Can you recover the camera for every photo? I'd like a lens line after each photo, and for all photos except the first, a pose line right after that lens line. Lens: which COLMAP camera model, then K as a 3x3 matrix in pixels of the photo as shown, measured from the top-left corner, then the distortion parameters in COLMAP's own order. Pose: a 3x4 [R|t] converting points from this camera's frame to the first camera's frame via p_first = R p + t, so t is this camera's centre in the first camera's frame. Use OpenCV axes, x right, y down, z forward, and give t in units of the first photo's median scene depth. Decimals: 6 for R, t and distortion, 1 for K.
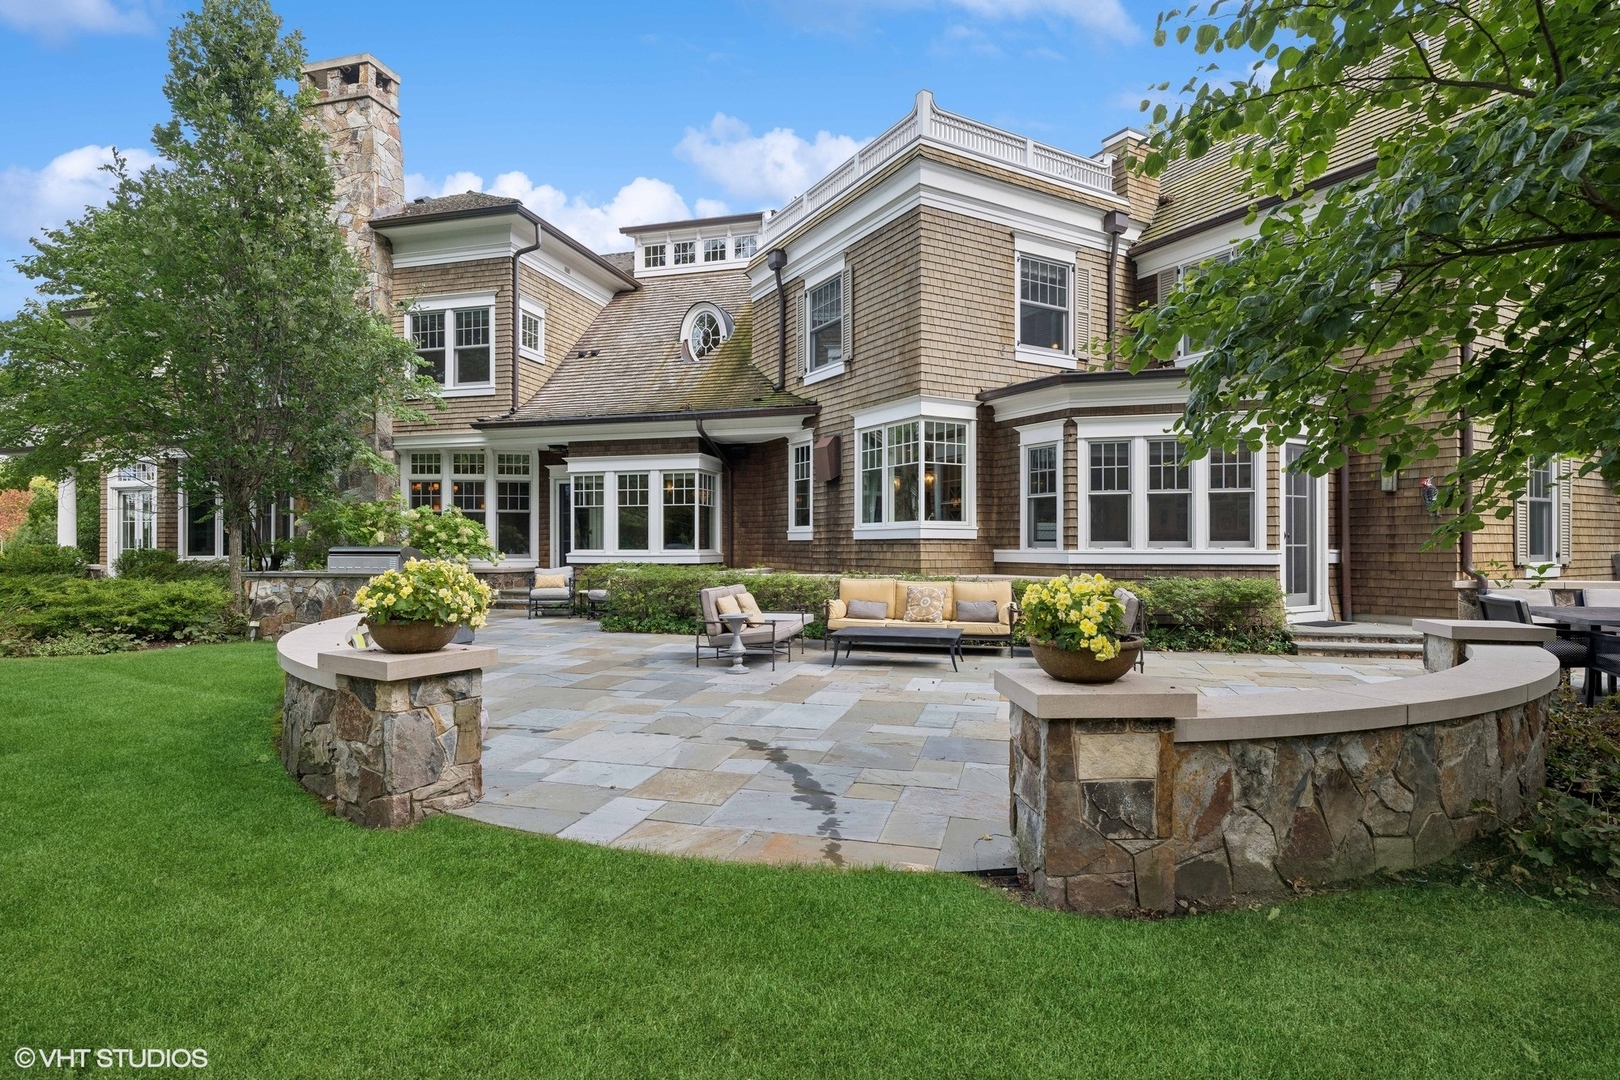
lens RADIAL K [[824.6, 0, 808.2], [0, 824.6, 541.7], [0, 0, 1]] dist [0.000552, -0.001214]
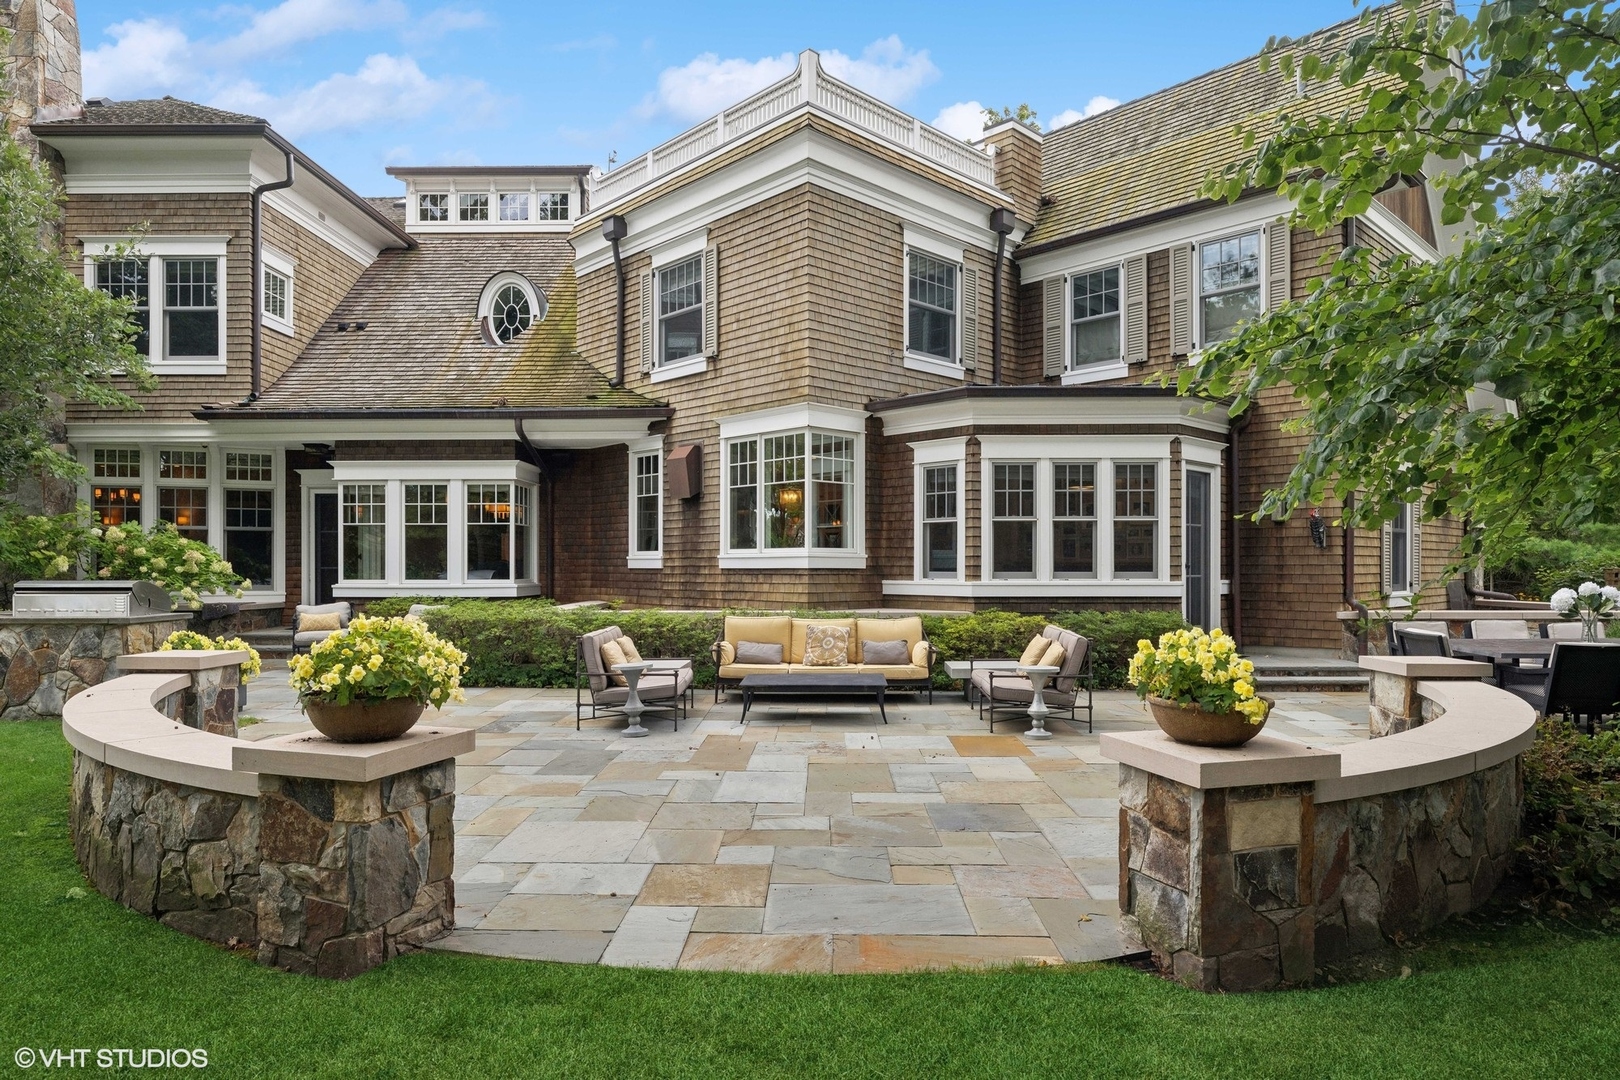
lens RADIAL K [[965.8, 0, 811.4], [0, 965.8, 566.2], [0, 0, 1]] dist [0.000341, -0.000909]
pose [[0.969145, 0.000258, 0.246492, -0.103733], [-0.001448, 0.999988, 0.004646, -0.010171], [-0.246488, -0.004859, 0.969134, 0.014263]]
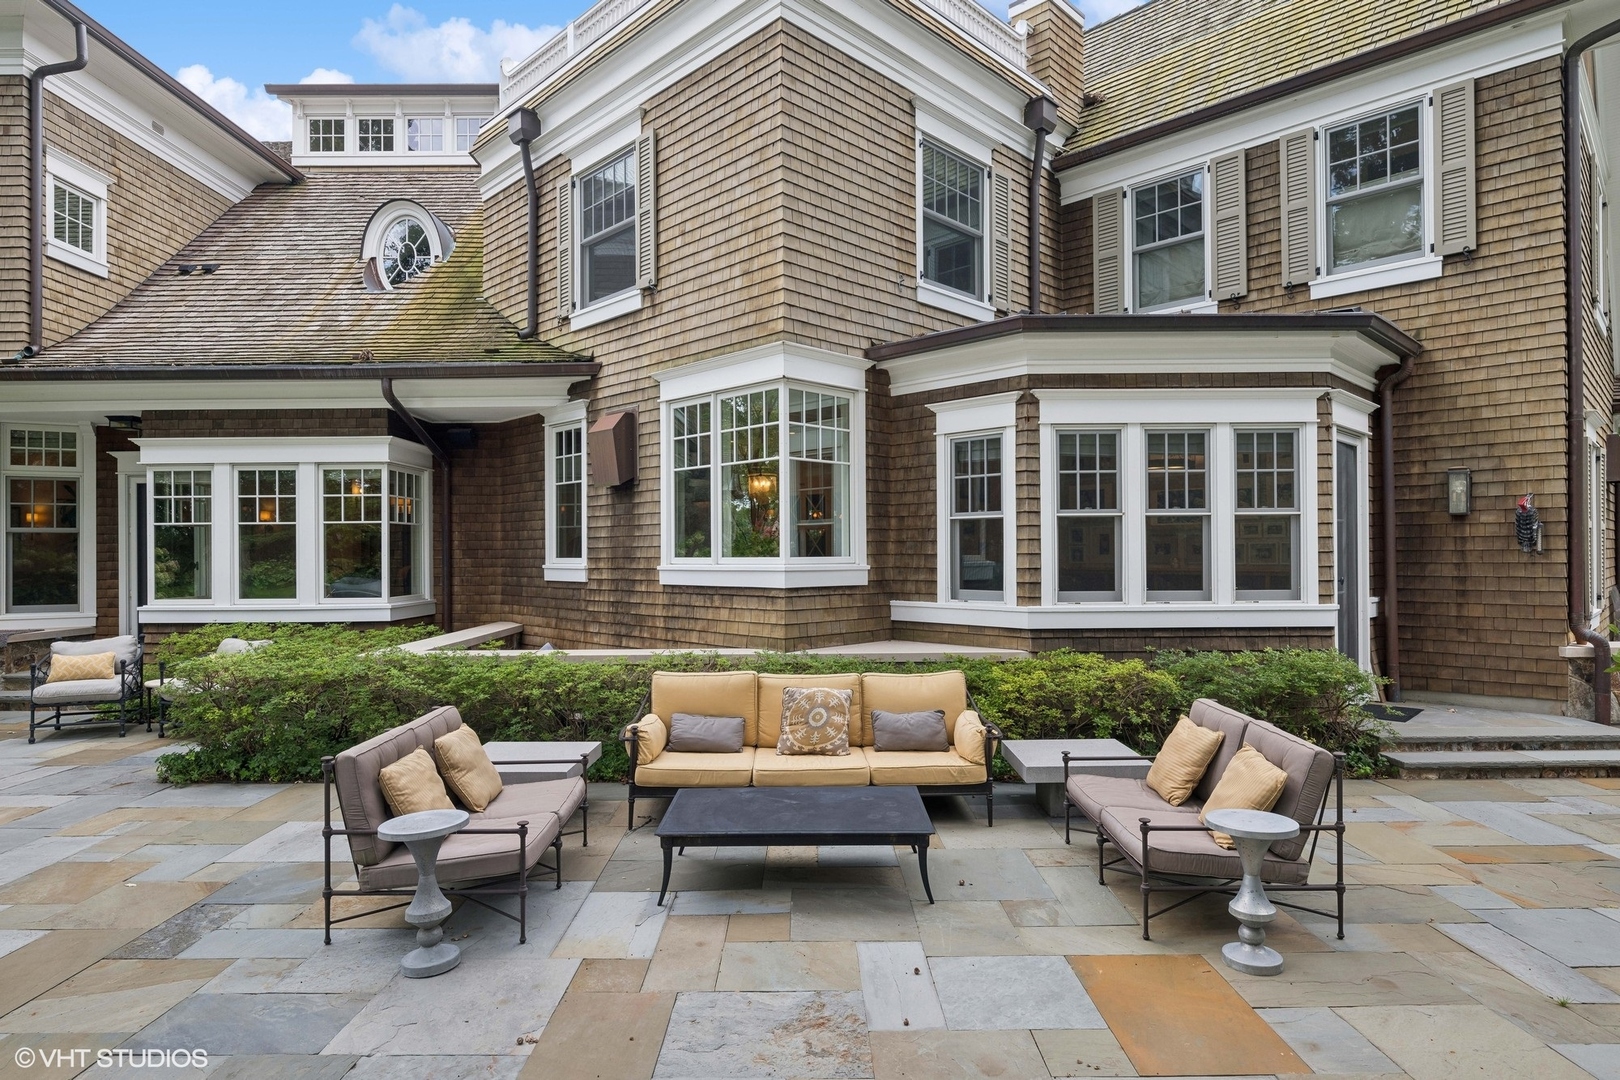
lens RADIAL K [[899.1, 0, 807.6], [0, 899.1, 547.6], [0, 0, 1]] dist [-0.003035, 0.002151]
pose [[0.964145, -0.004788, 0.265332, -0.015750], [0.005120, 0.999987, -0.000561, -0.030360], [-0.265326, 0.001899, 0.964157, 0.358419]]
